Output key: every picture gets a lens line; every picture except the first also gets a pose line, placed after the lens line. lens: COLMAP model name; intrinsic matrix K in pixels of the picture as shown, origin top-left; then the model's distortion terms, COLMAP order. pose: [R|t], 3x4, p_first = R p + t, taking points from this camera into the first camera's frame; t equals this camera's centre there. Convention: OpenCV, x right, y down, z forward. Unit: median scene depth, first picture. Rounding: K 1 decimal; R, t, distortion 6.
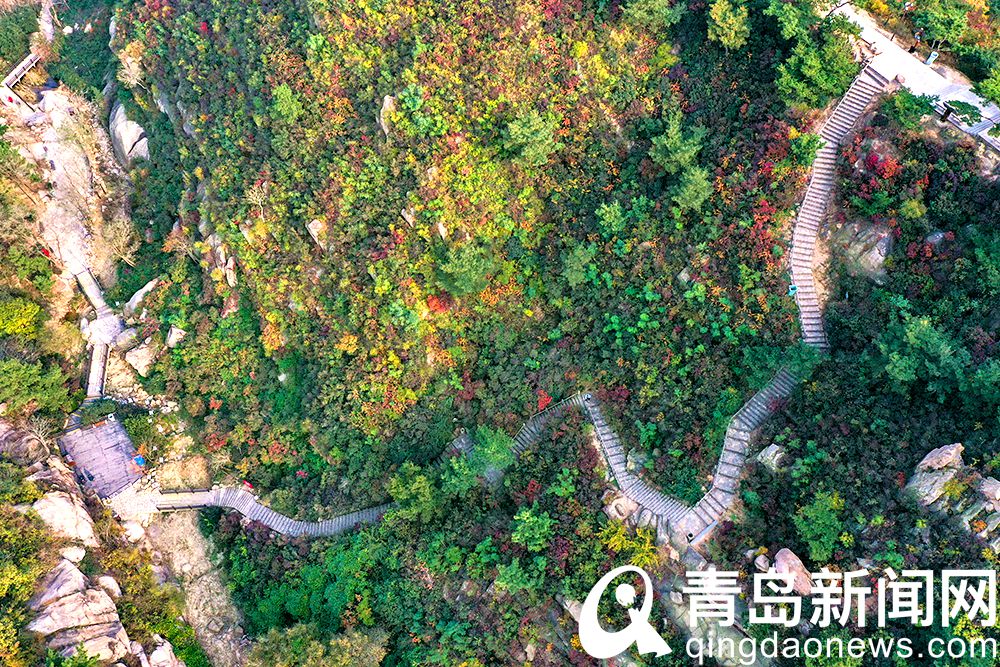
lens RADIAL K [[794.1, 0, 501.4], [0, 794.1, 334.1], [0, 0, 1]] dist [0.001000, 0.003799]
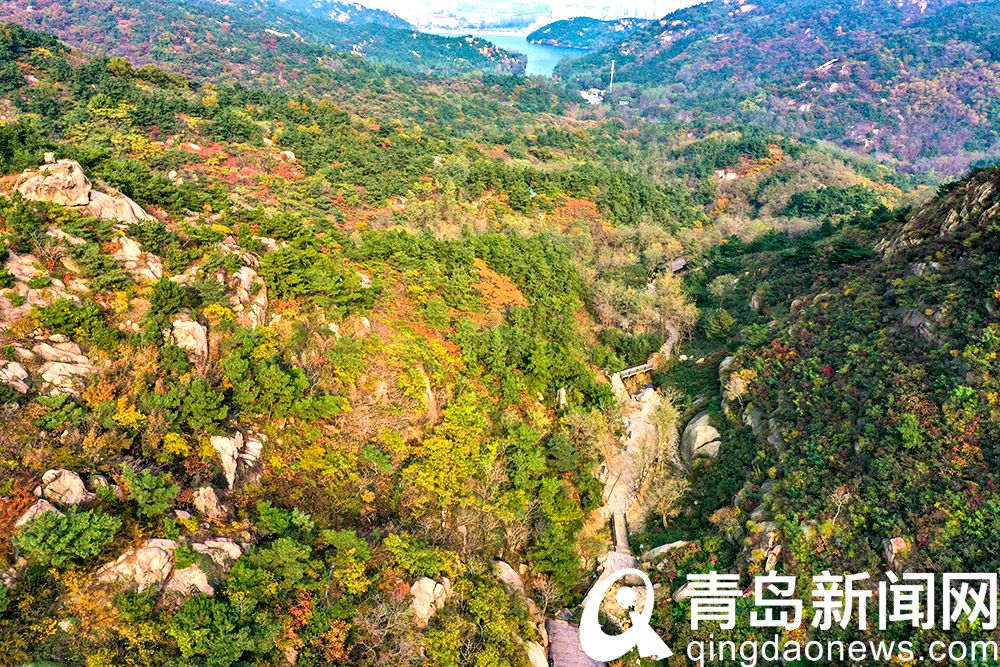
lens RADIAL K [[794.1, 0, 501.8], [0, 794.1, 334.5], [0, 0, 1]] dist [0.001000, 0.003799]
pose [[0.766875, 0.287636, -0.573732, -0.102048], [-0.546212, 0.761879, -0.348128, 0.216614], [0.336981, 0.580350, 0.741376, -0.007454]]
